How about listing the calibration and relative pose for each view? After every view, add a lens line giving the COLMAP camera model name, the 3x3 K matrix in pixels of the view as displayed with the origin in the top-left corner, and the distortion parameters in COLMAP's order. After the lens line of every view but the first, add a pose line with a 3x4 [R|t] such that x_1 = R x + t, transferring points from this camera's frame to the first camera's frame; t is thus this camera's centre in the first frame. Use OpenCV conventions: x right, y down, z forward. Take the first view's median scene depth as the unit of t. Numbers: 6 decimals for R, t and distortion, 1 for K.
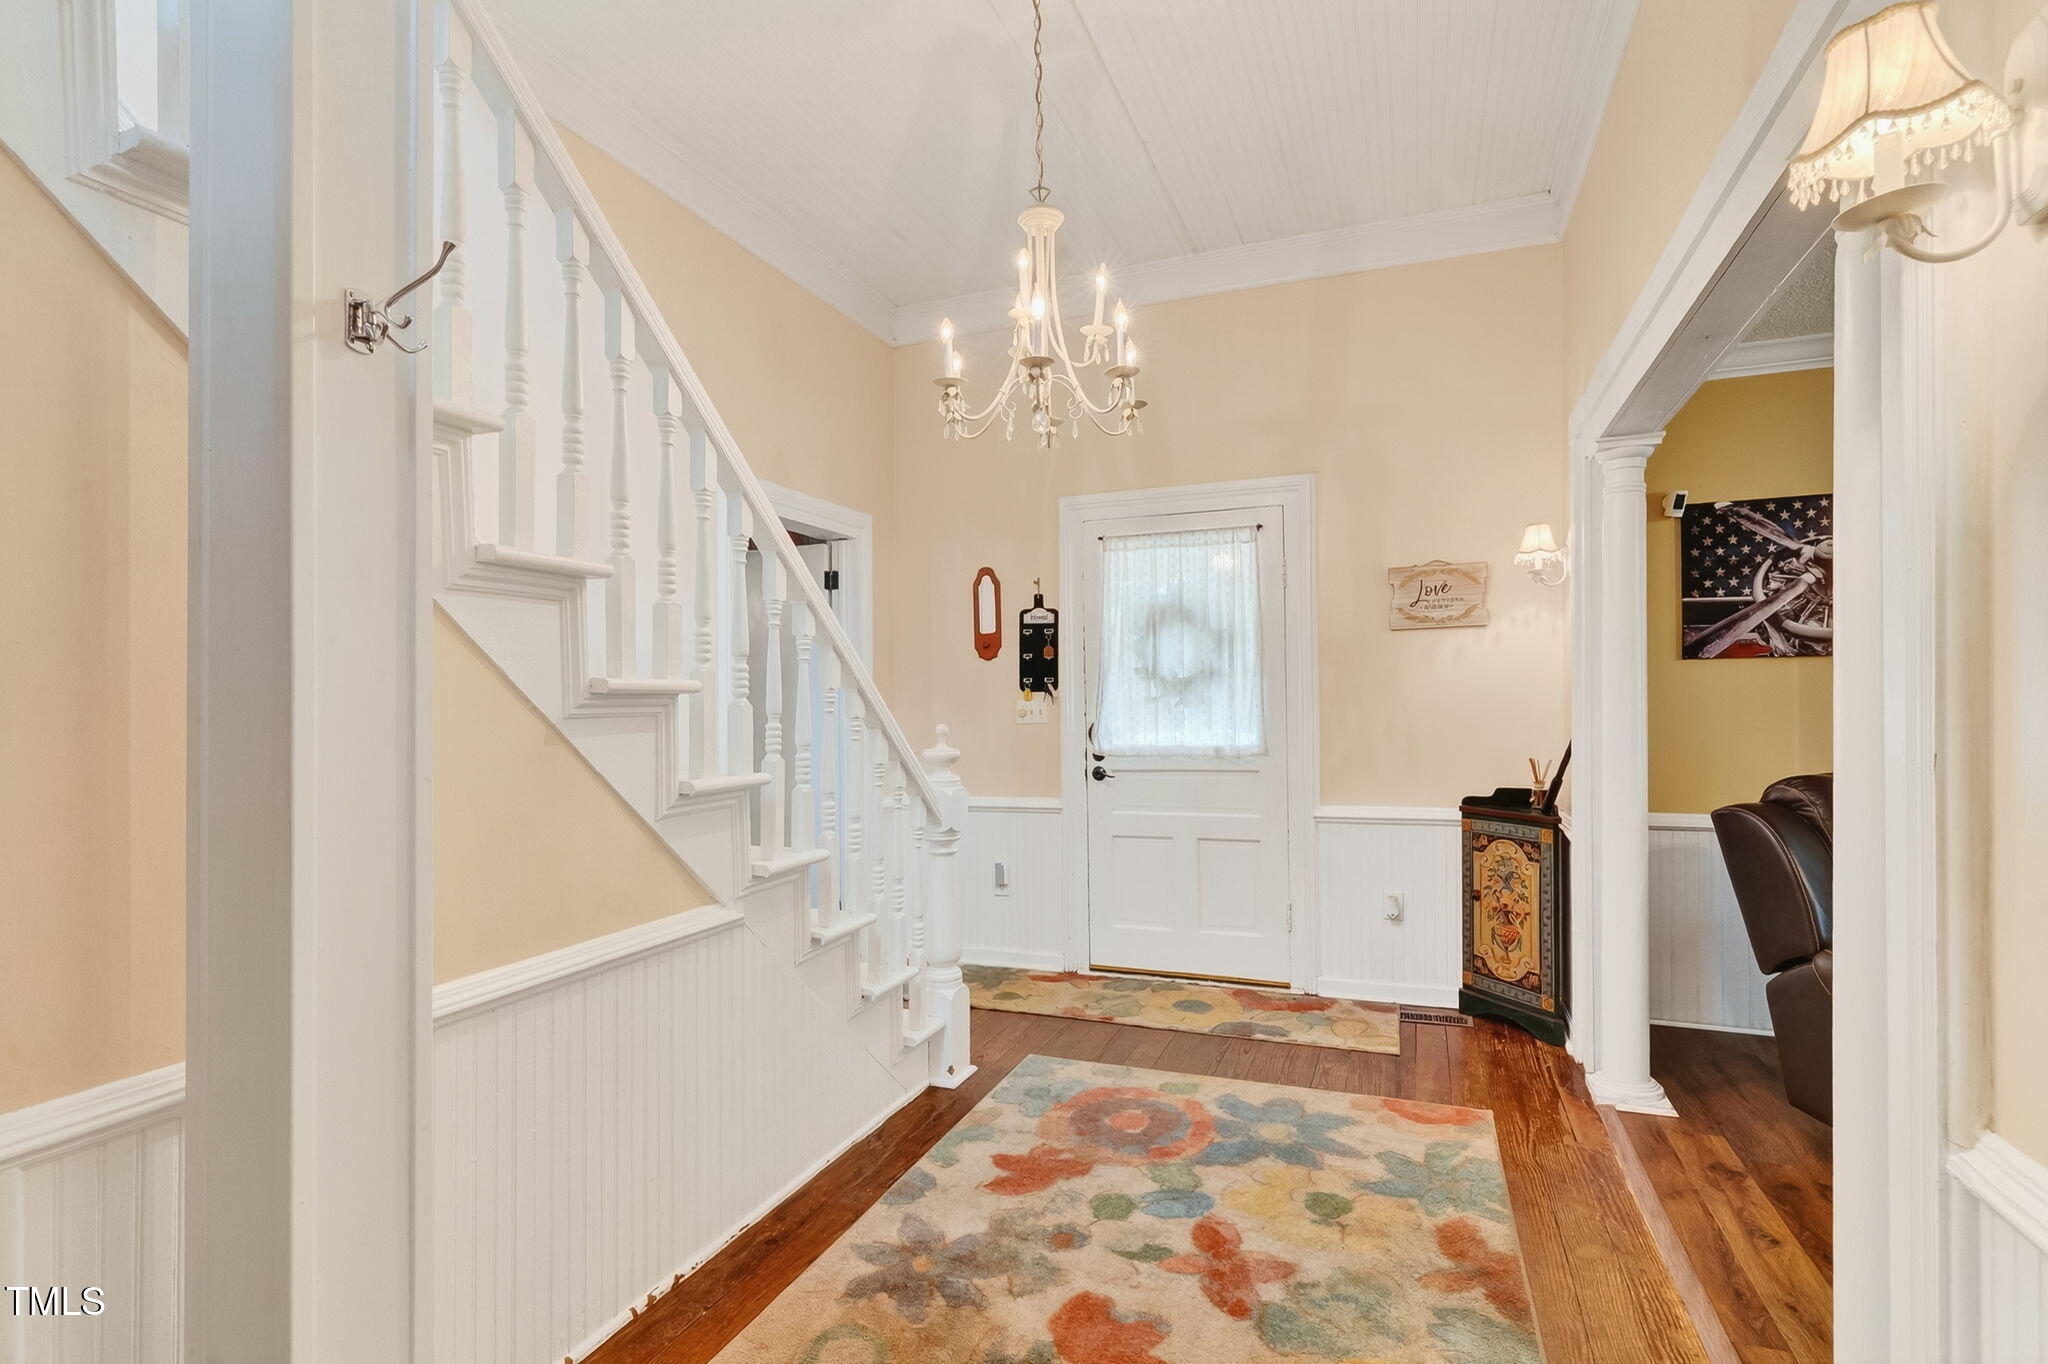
lens RADIAL K [[991.0, 0, 1017.8], [0, 991.0, 694.0], [0, 0, 1]] dist [0.008867, -0.001225]
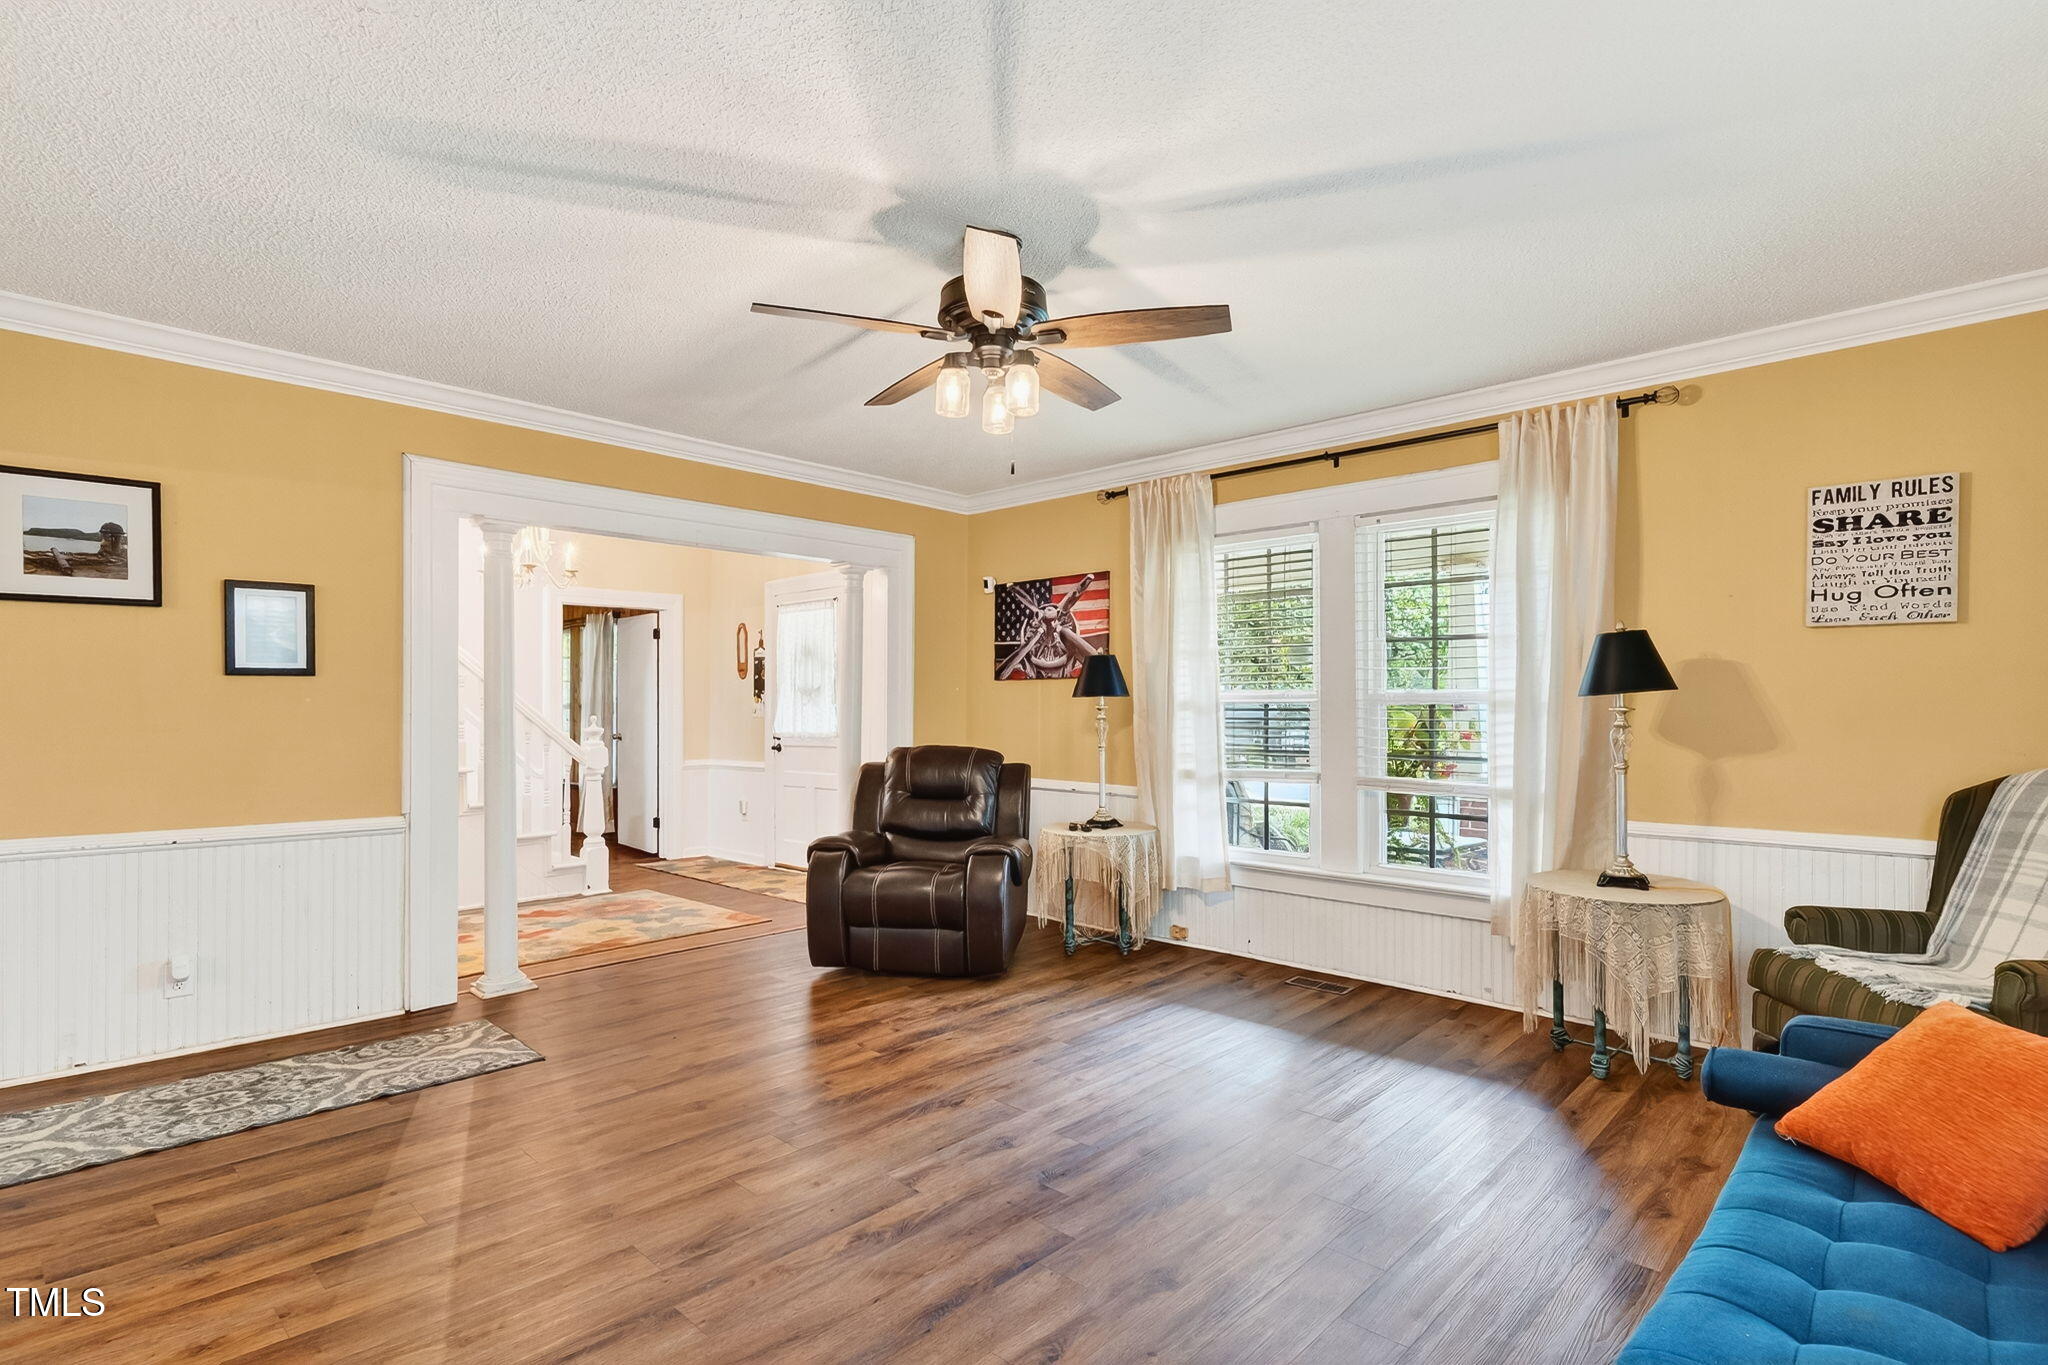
lens RADIAL K [[991.0, 0, 1026.8], [0, 991.0, 688.2], [0, 0, 1]] dist [0.008867, -0.001225]
pose [[0.927644, 0.000439, -0.373467, 1.338523], [-0.002838, 0.999979, -0.005874, -0.012894], [0.373456, 0.006509, 0.927625, -0.482928]]
